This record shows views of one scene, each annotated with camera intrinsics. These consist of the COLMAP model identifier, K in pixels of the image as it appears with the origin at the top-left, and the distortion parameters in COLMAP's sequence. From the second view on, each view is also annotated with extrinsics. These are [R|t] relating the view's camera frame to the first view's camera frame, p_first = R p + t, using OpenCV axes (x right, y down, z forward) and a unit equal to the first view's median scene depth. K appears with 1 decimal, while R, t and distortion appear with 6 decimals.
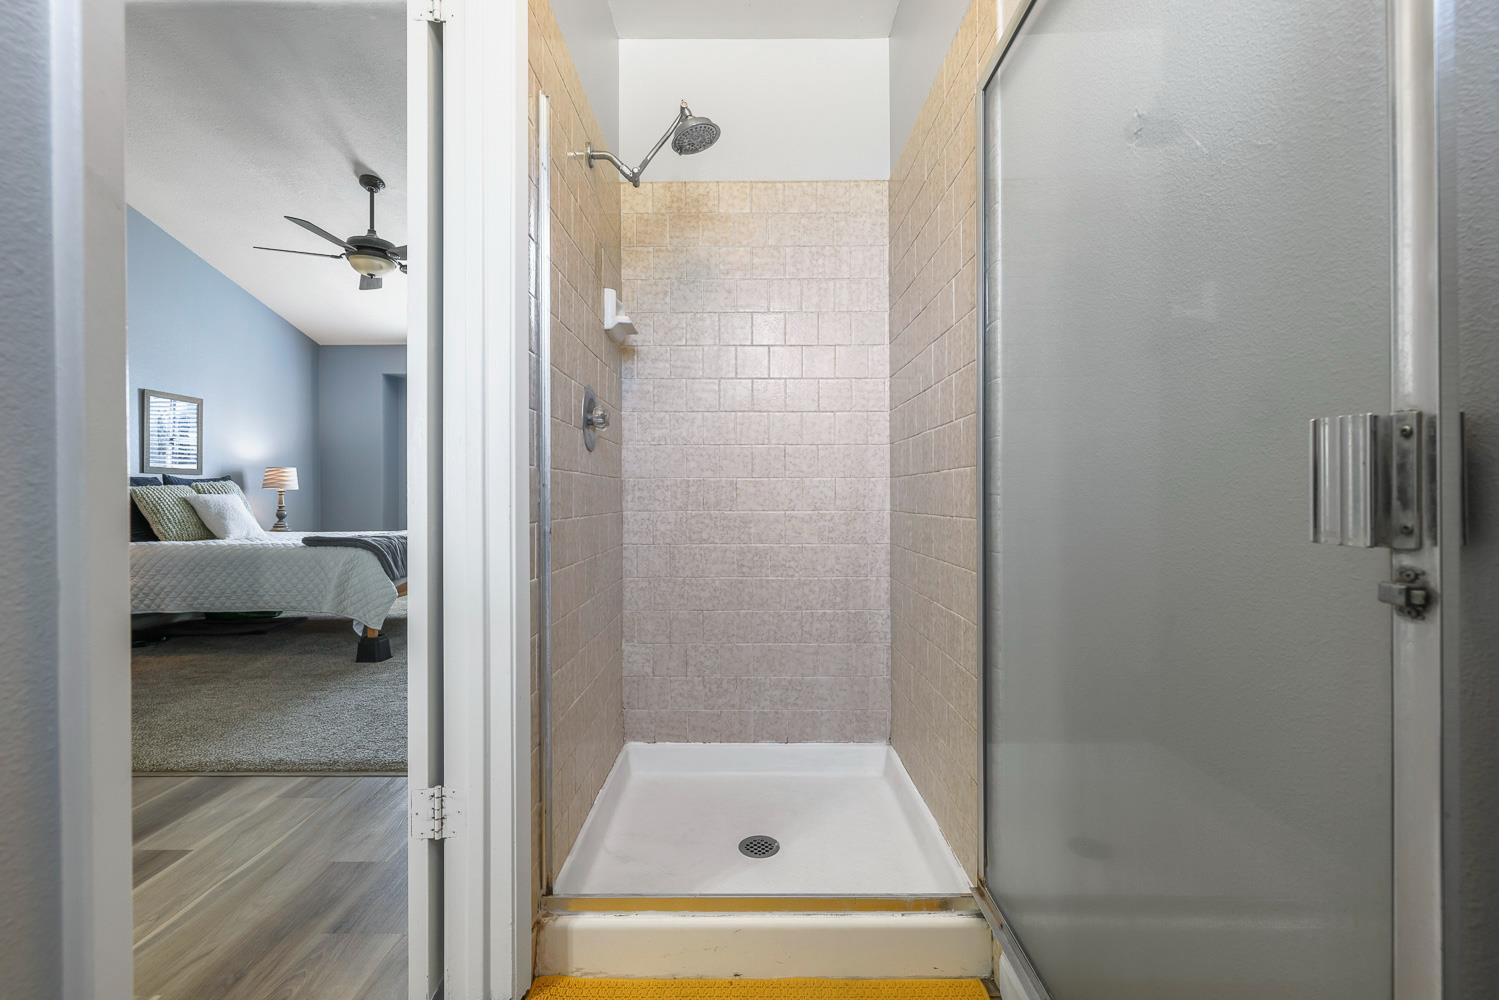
lens RADIAL K [[640.6, 0, 745.1], [0, 640.6, 498.6], [0, 0, 1]] dist [-0.000374, -0.000019]
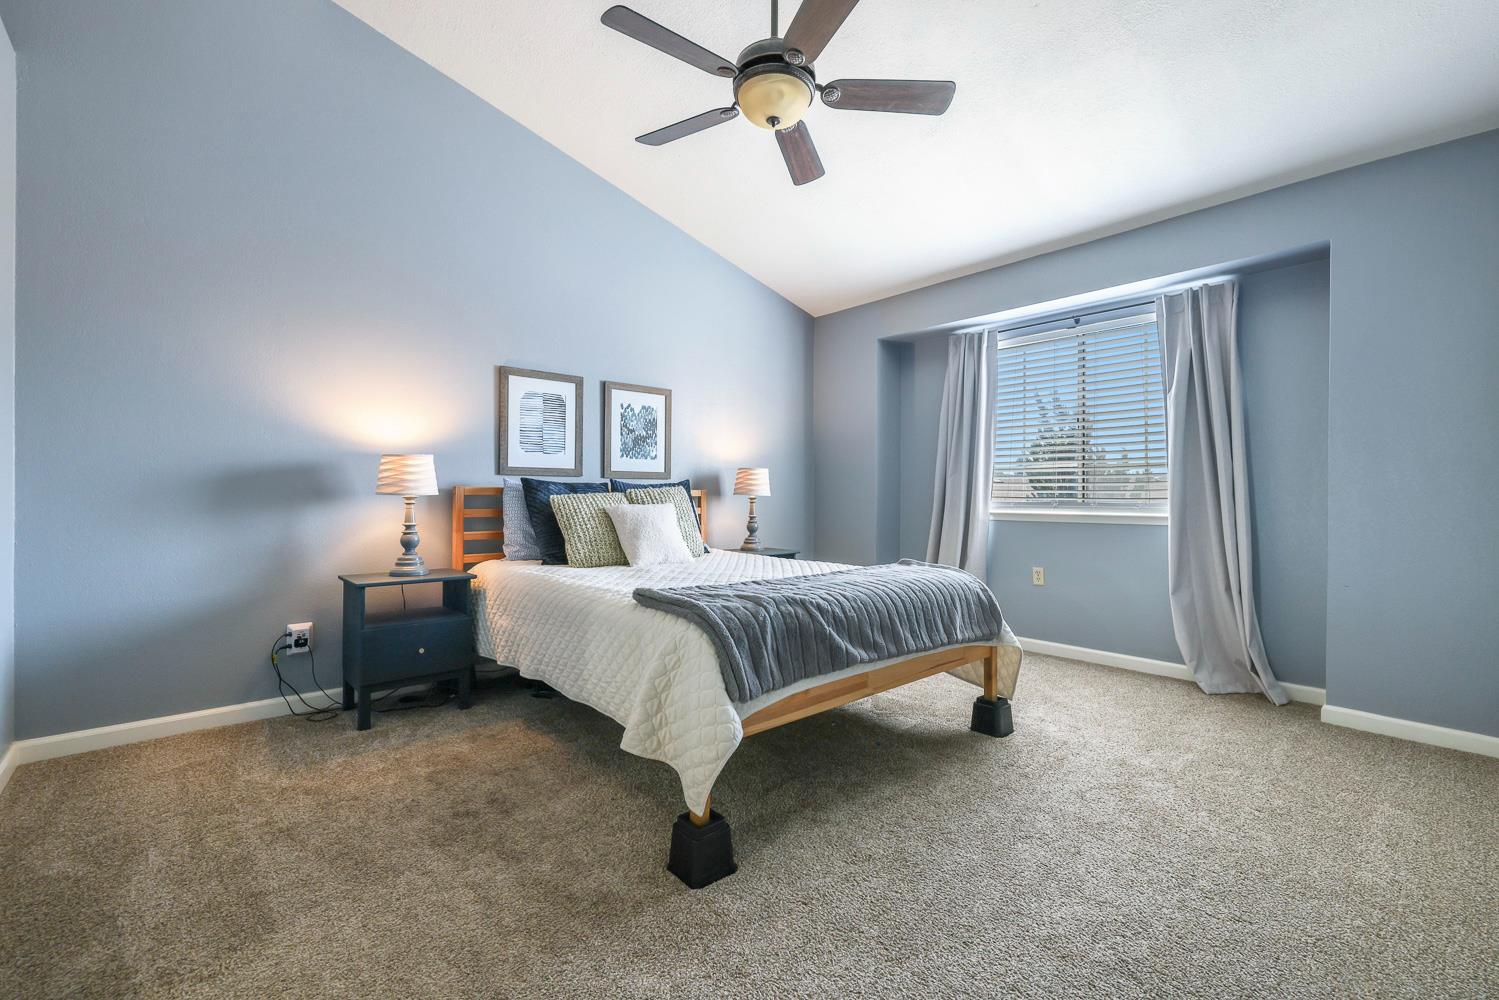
lens RADIAL K [[640.6, 0, 745.1], [0, 640.6, 498.6], [0, 0, 1]] dist [-0.000374, -0.000019]
pose [[0.666737, 0.007395, -0.745256, -0.170189], [-0.005781, 0.999972, 0.004750, -0.018175], [0.745270, 0.001141, 0.666761, 0.577050]]
